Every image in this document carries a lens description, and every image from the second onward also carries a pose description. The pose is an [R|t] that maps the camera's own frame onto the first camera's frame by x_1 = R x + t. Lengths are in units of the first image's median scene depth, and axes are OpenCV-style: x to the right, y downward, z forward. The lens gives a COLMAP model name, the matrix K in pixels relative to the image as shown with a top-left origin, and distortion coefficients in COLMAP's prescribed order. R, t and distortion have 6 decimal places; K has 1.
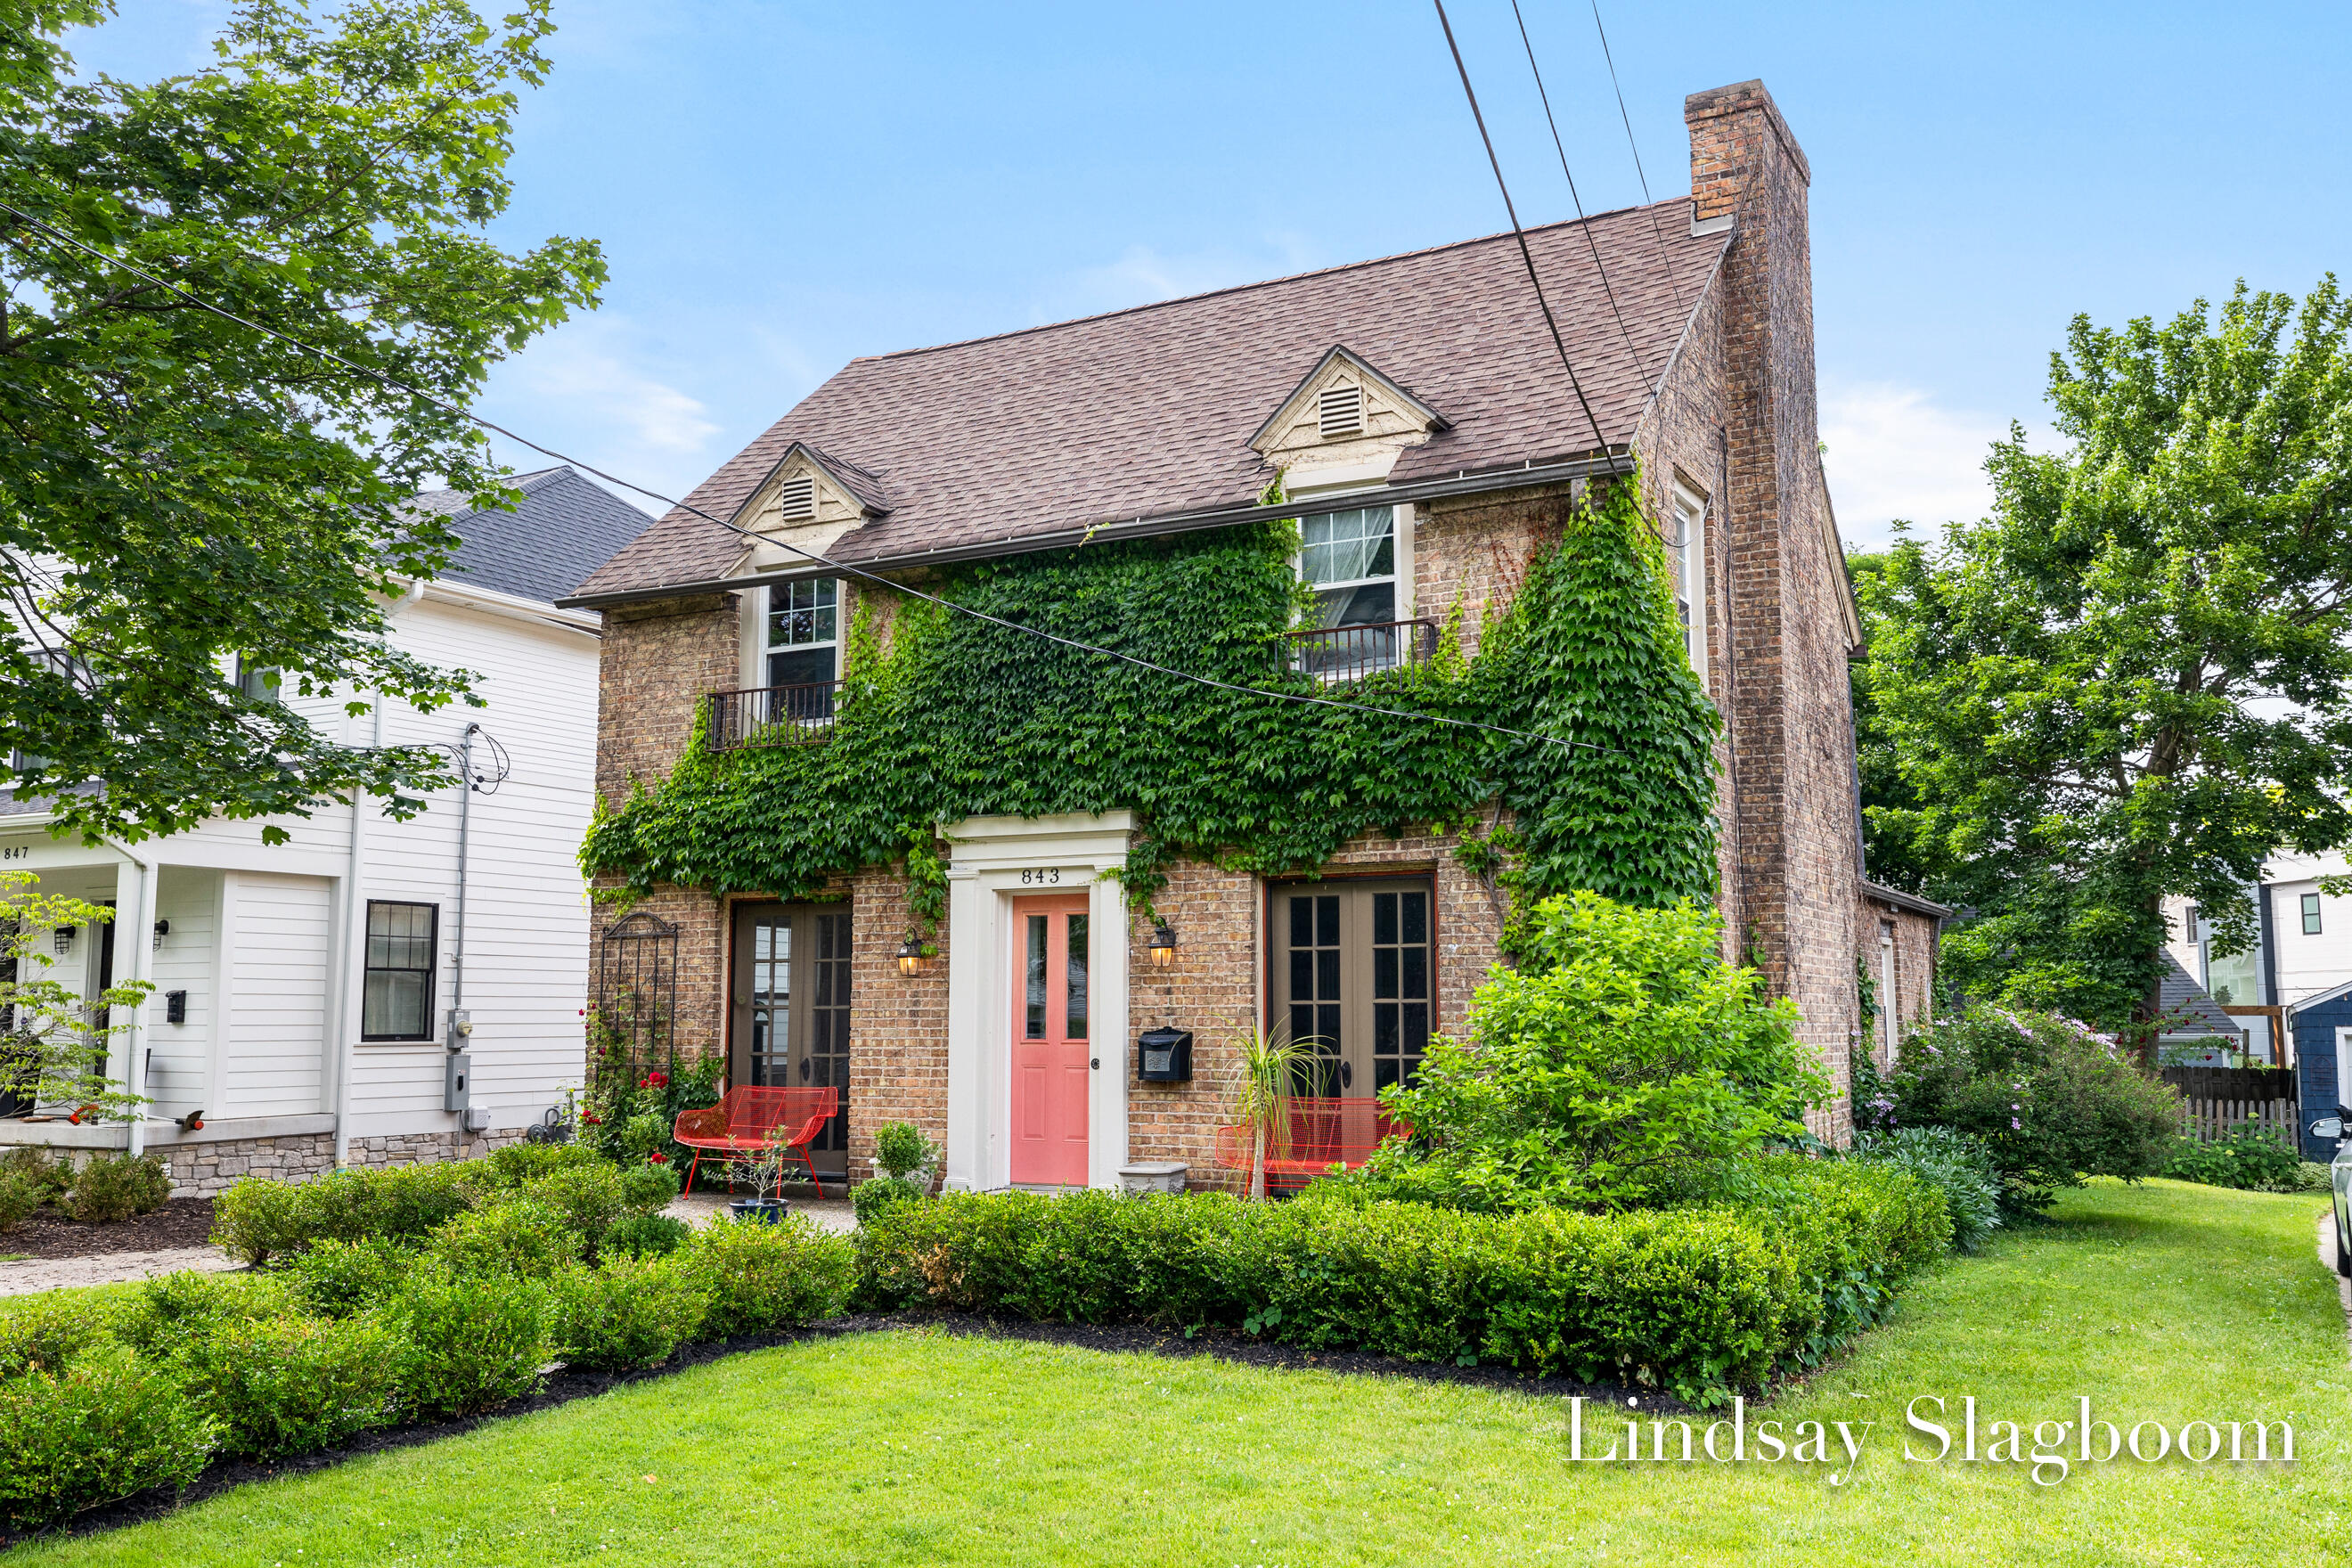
lens RADIAL K [[2042.6, 0, 1176.0], [0, 2042.6, 784.0], [0, 0, 1]] dist [0.000506, -0.000136]
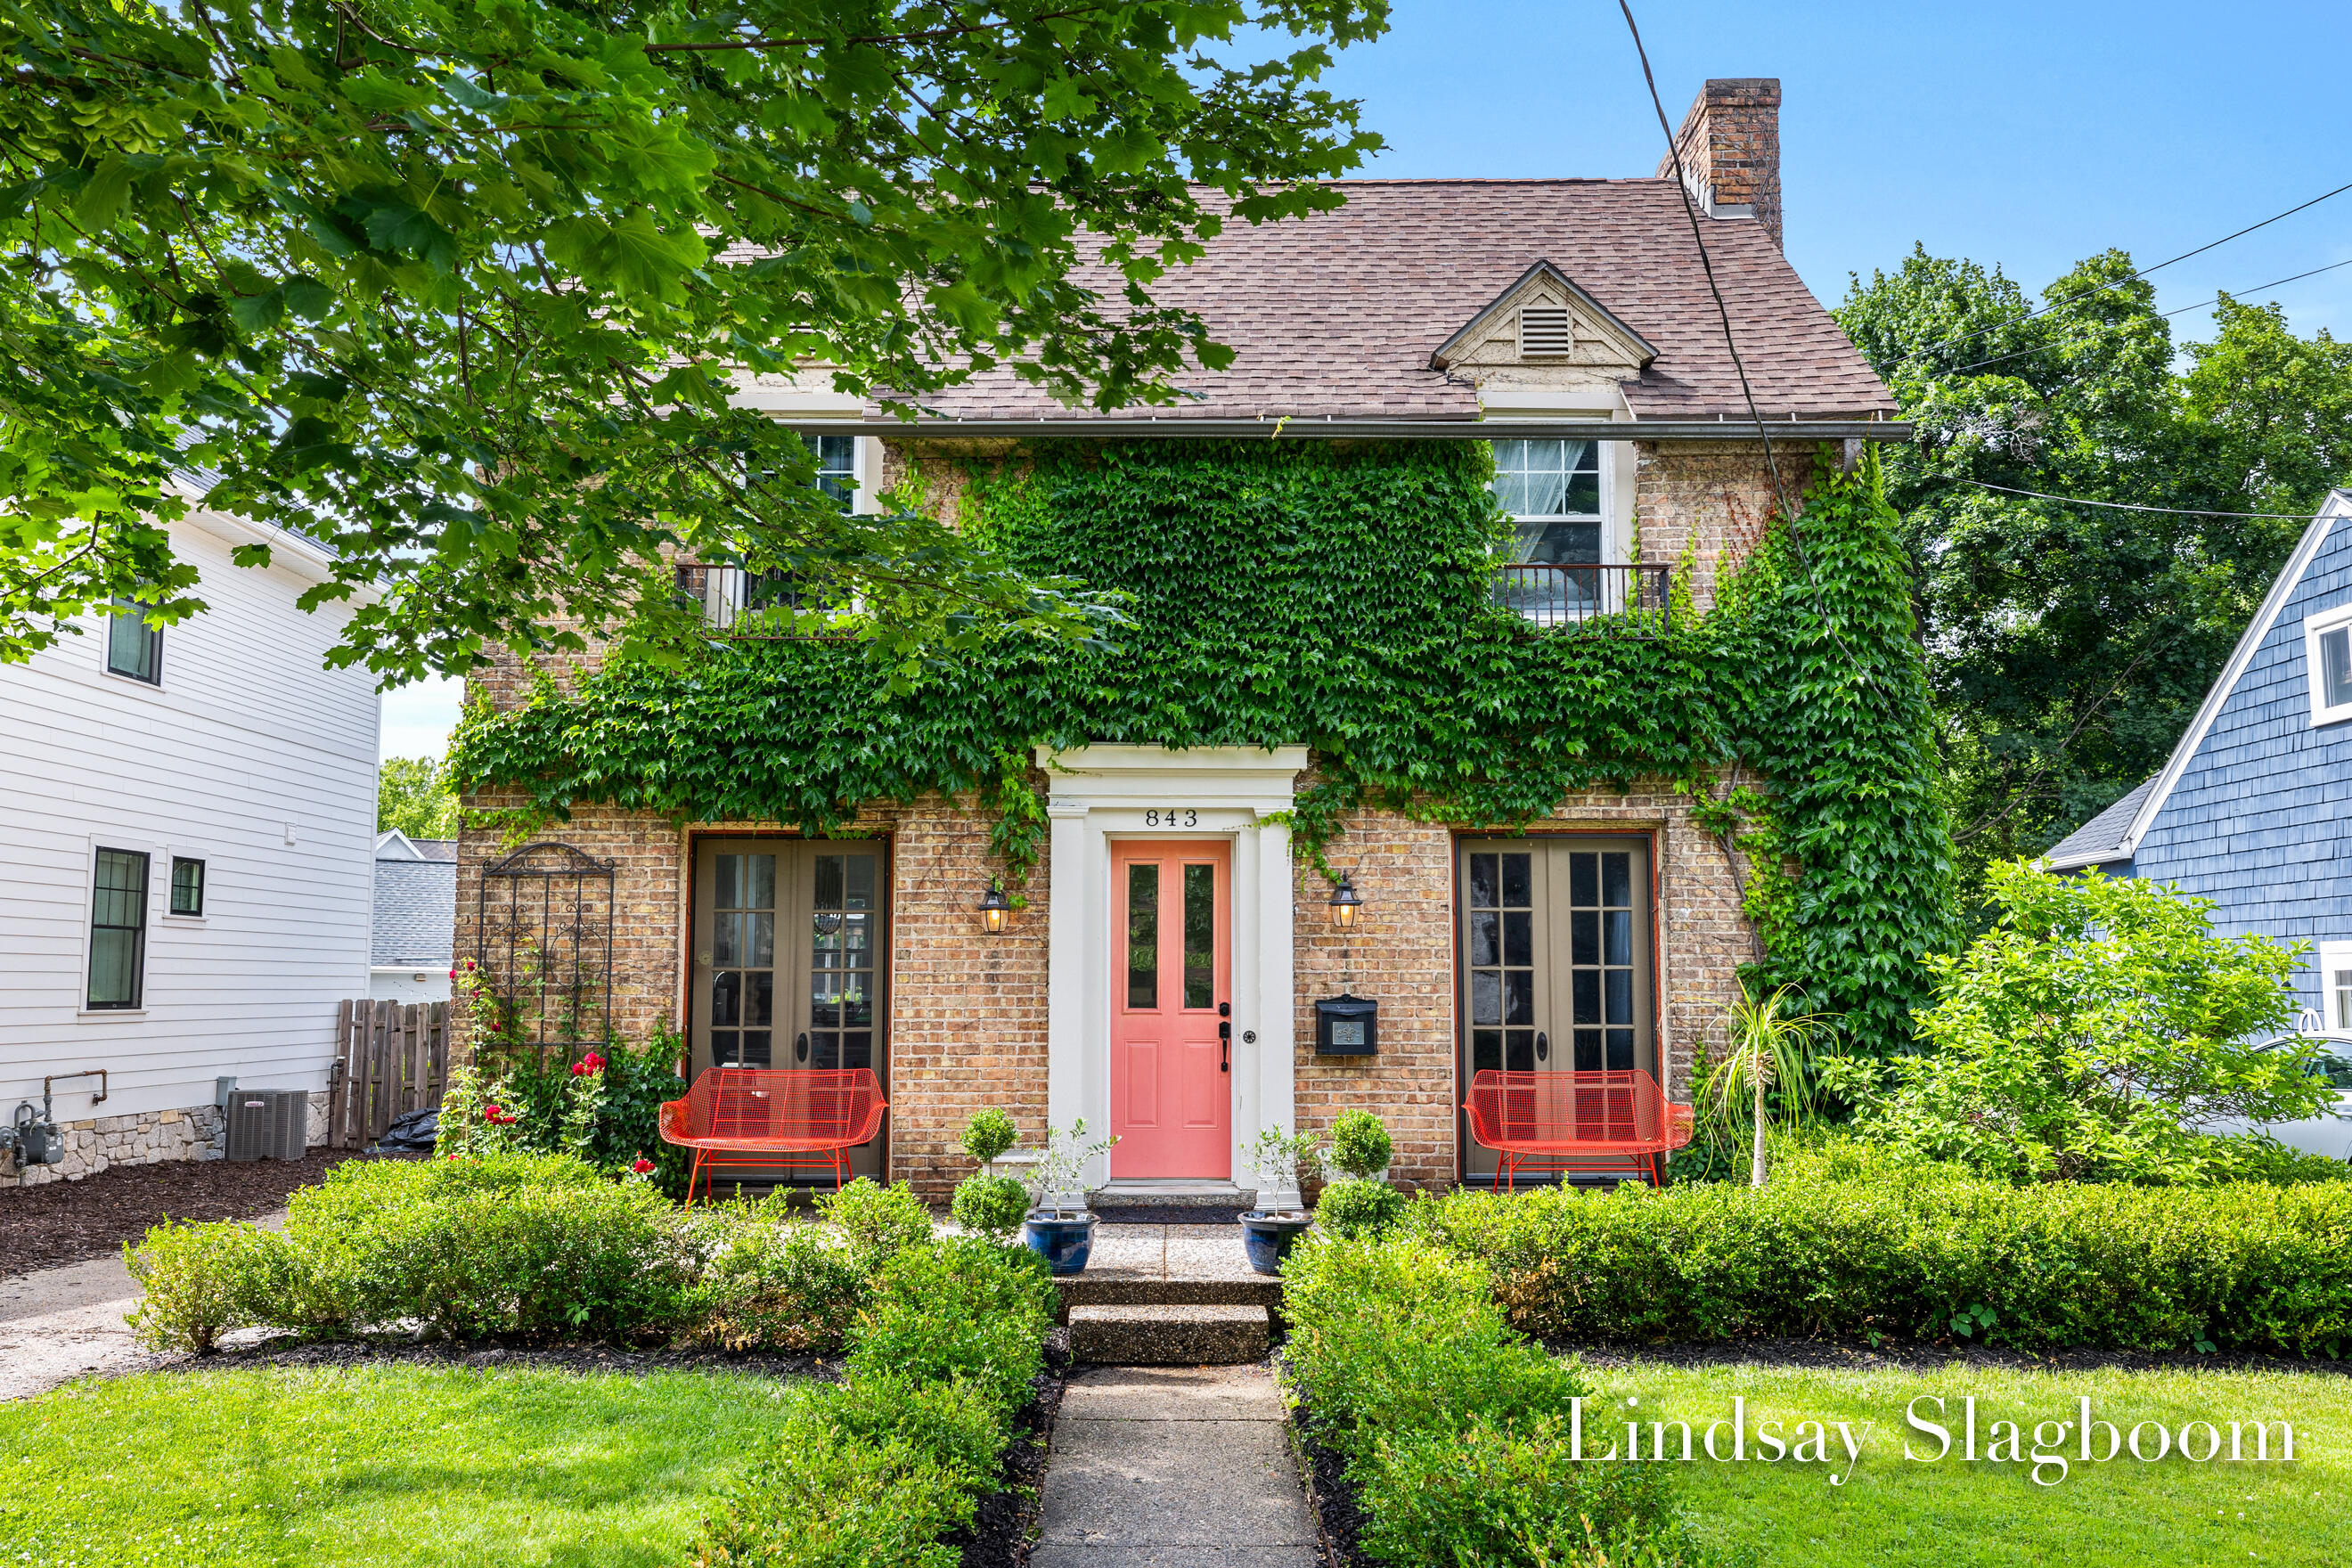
lens RADIAL K [[1978.9, 0, 1176.0], [0, 1978.9, 784.0], [0, 0, 1]] dist [-0.003312, 0.000386]
pose [[0.873153, 0.053047, 0.484551, -0.485149], [-0.058590, 0.998275, -0.003709, 0.035192], [-0.483912, -0.025152, 0.874755, 0.286826]]
